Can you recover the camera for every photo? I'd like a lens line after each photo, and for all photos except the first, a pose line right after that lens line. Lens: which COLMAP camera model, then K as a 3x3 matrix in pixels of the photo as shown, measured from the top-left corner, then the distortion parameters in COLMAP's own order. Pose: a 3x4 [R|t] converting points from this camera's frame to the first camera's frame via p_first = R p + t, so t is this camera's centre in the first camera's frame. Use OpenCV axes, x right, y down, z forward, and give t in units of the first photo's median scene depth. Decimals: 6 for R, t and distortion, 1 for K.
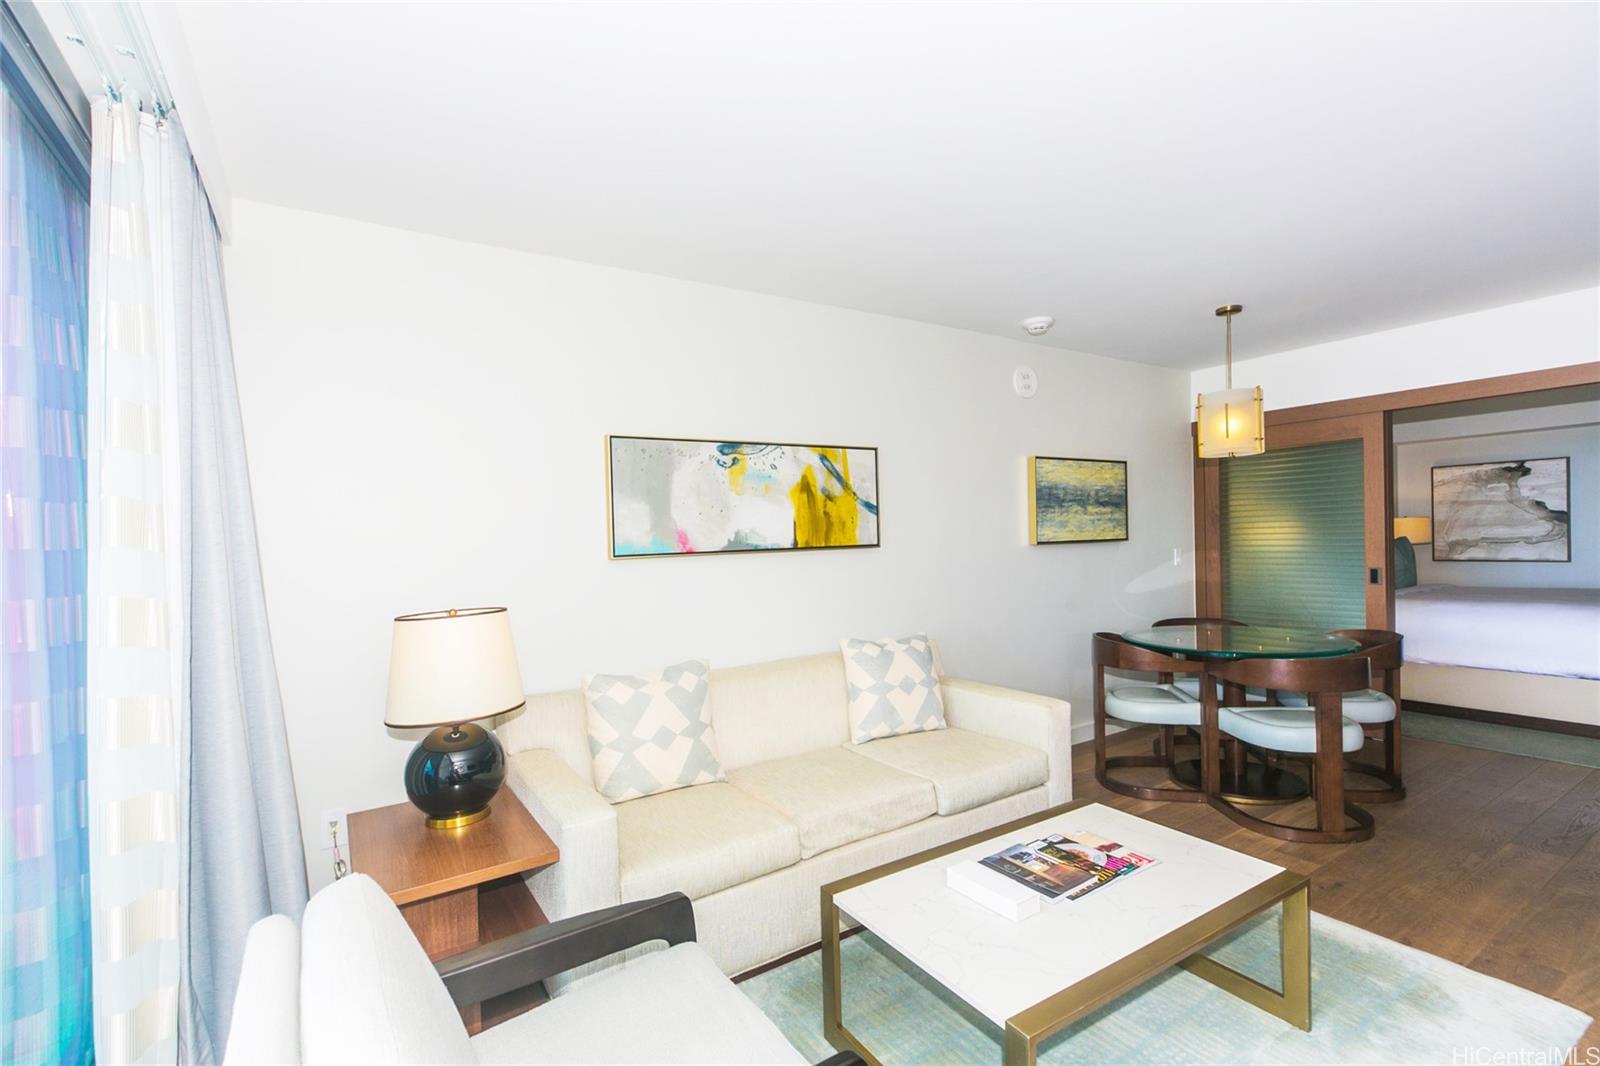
lens RADIAL K [[698.1, 0, 800.0], [0, 698.1, 533.0], [0, 0, 1]] dist [-0.010196, -0.000568]
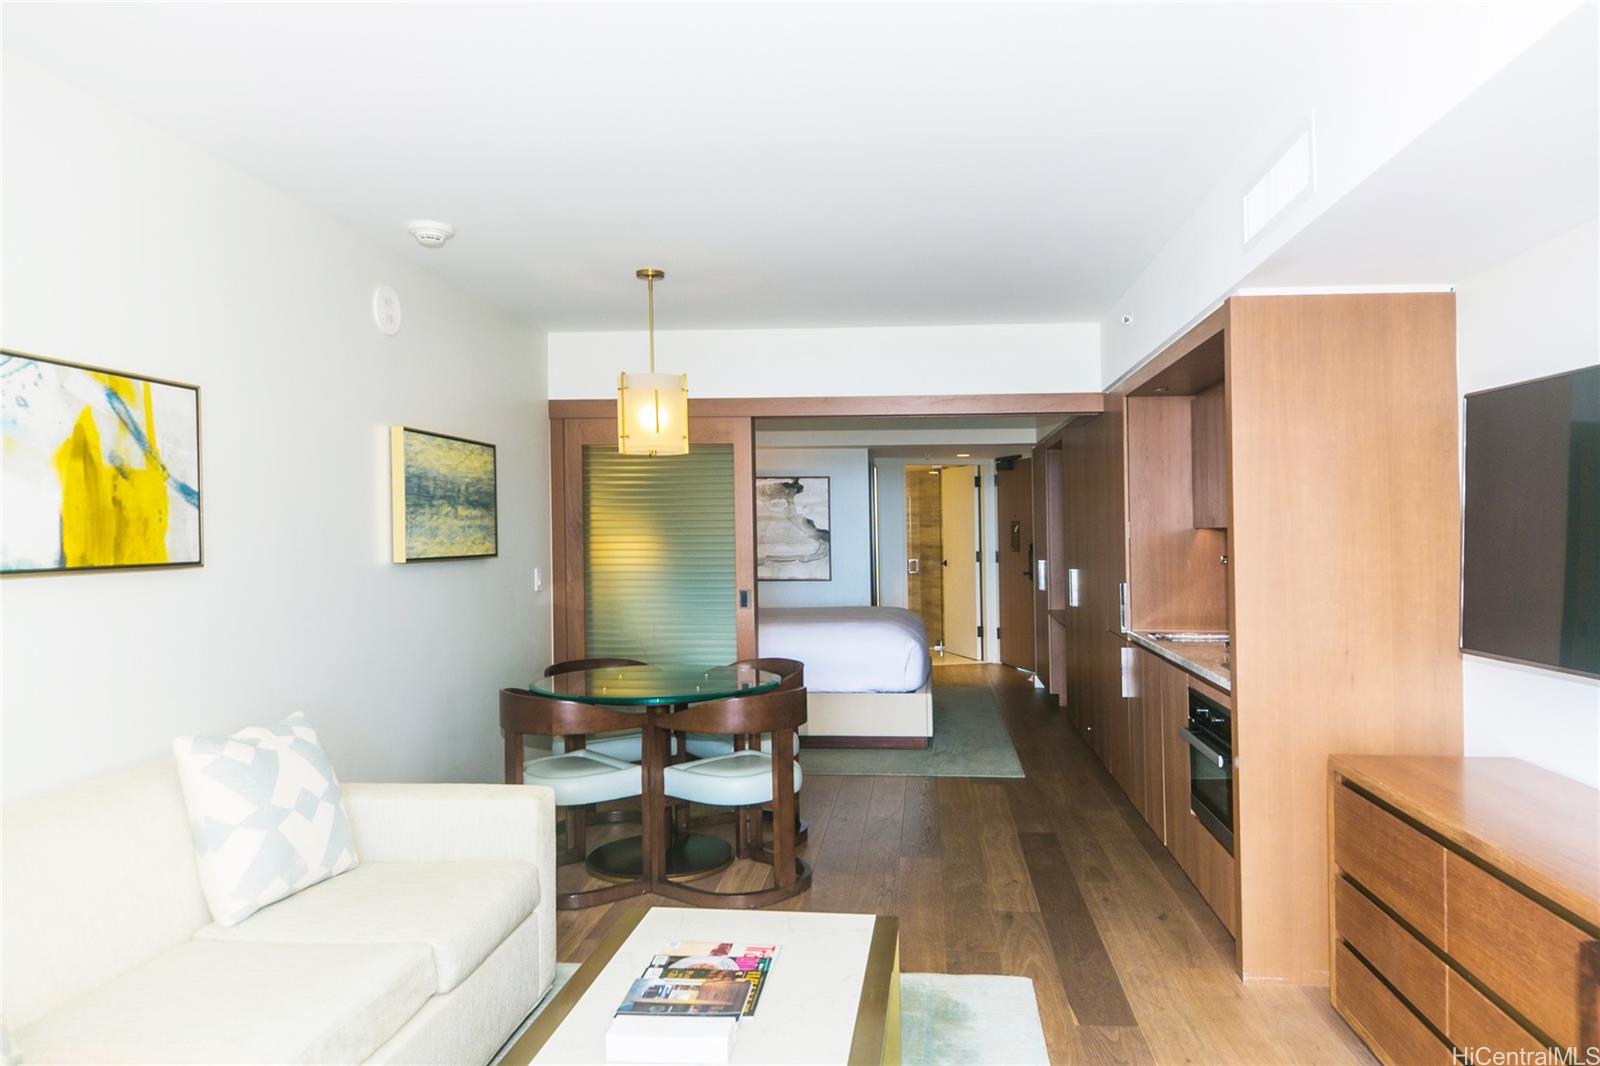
lens RADIAL K [[1098.5, 0, 805.0], [0, 1098.5, 499.0], [0, 0, 1]] dist [0.004108, -0.002838]
pose [[0.601054, 0.049506, 0.797673, -0.301006], [-0.019450, 0.998690, -0.047326, -0.001483], [-0.798972, 0.012931, 0.601230, 0.095293]]
